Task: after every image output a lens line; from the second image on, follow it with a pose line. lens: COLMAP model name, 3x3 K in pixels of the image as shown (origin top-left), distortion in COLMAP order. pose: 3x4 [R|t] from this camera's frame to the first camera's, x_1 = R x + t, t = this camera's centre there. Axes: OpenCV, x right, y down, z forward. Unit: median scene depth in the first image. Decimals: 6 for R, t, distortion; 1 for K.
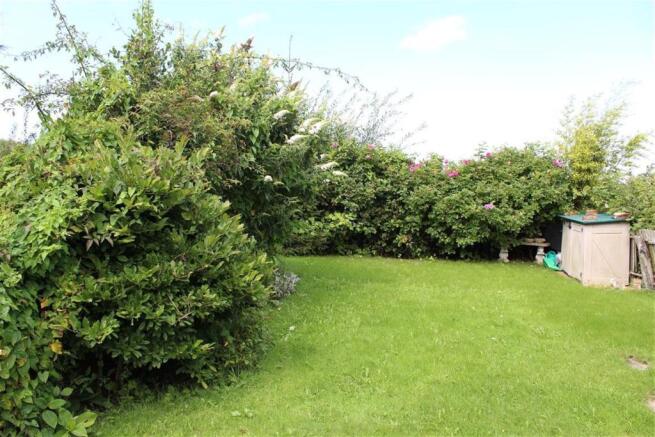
lens RADIAL K [[552.7, 0, 326.4], [0, 552.7, 217.5], [0, 0, 1]] dist [-0.149103, 0.110571]
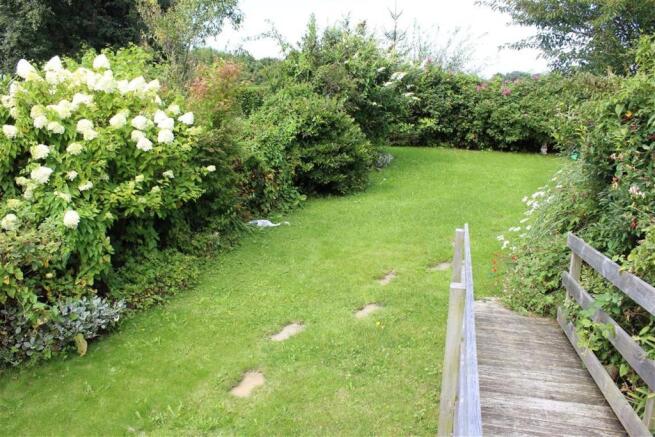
lens RADIAL K [[552.7, 0, 325.1], [0, 552.7, 209.8], [0, 0, 1]] dist [-0.149103, 0.110571]
pose [[0.973562, 0.036657, -0.225464, 0.144675], [0.002648, 0.985162, 0.171609, -0.028734], [0.228409, -0.167669, 0.959018, -0.790147]]
